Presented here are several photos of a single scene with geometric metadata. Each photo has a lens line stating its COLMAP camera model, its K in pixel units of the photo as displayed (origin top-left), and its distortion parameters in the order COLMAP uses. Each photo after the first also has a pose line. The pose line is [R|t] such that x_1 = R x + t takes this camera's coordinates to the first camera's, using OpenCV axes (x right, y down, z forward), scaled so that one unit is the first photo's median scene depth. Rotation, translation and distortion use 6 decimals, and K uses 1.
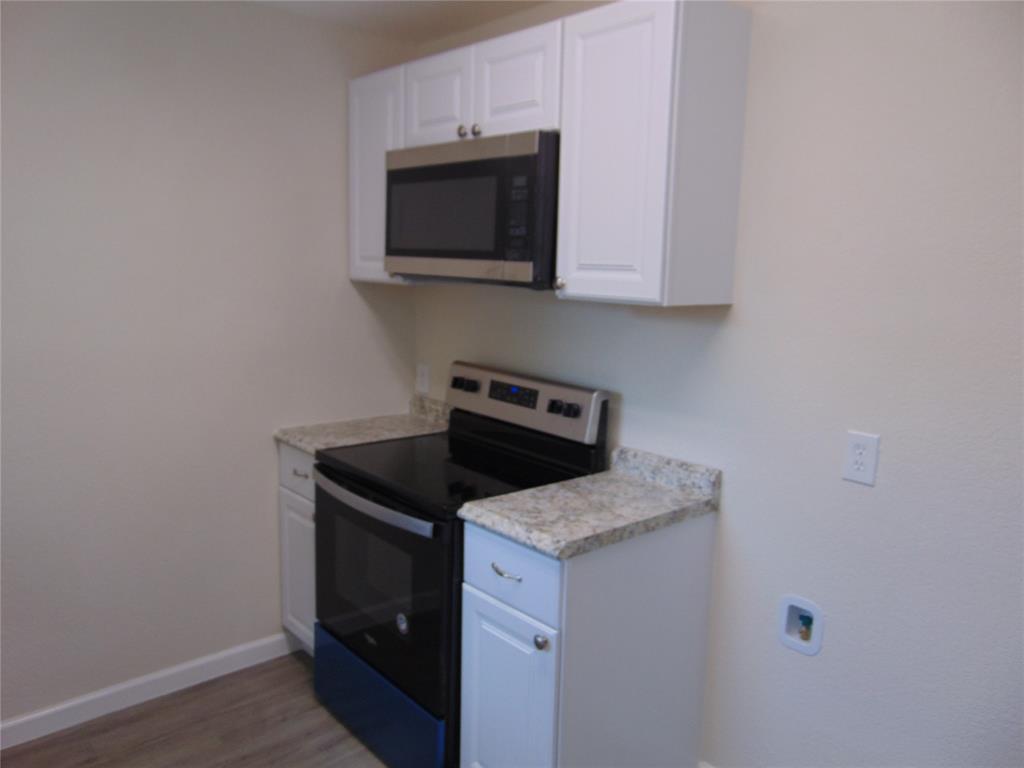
lens RADIAL K [[770.8, 0, 512.0], [0, 770.8, 384.0], [0, 0, 1]] dist [-0.032113, 0.076930]
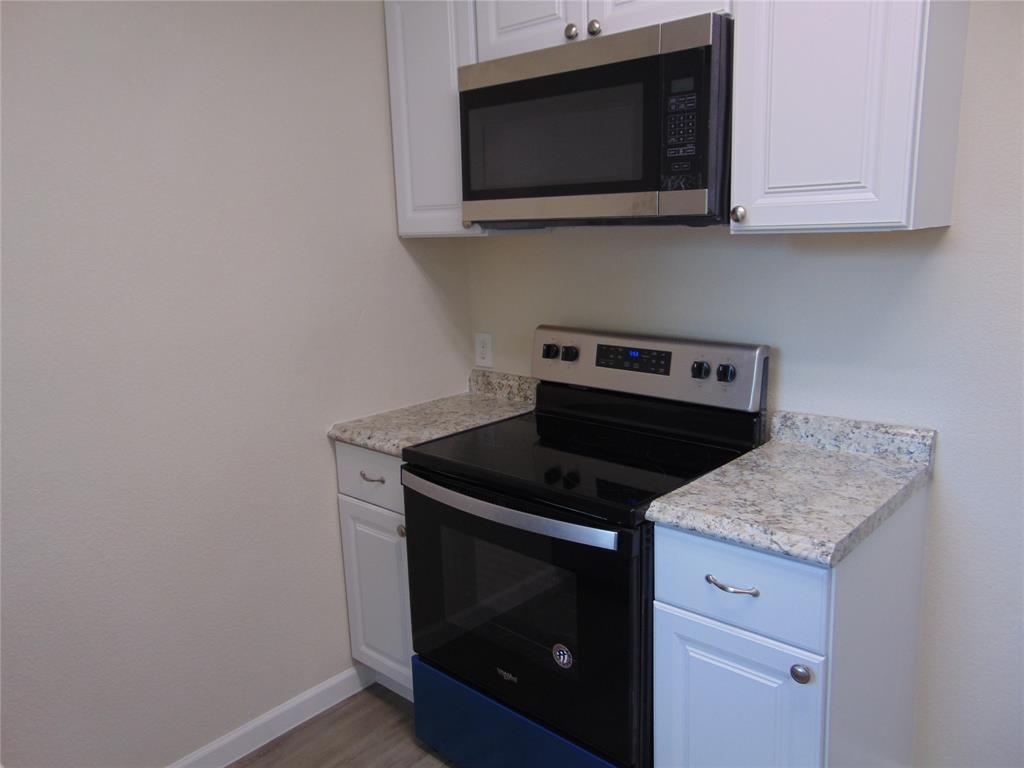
lens RADIAL K [[770.8, 0, 512.0], [0, 770.8, 384.0], [0, 0, 1]] dist [-0.032113, 0.076930]
pose [[0.991074, -0.083811, 0.103668, -0.250308], [0.078903, 0.995598, 0.050578, -0.014463], [-0.107451, -0.041947, 0.993325, 0.219352]]
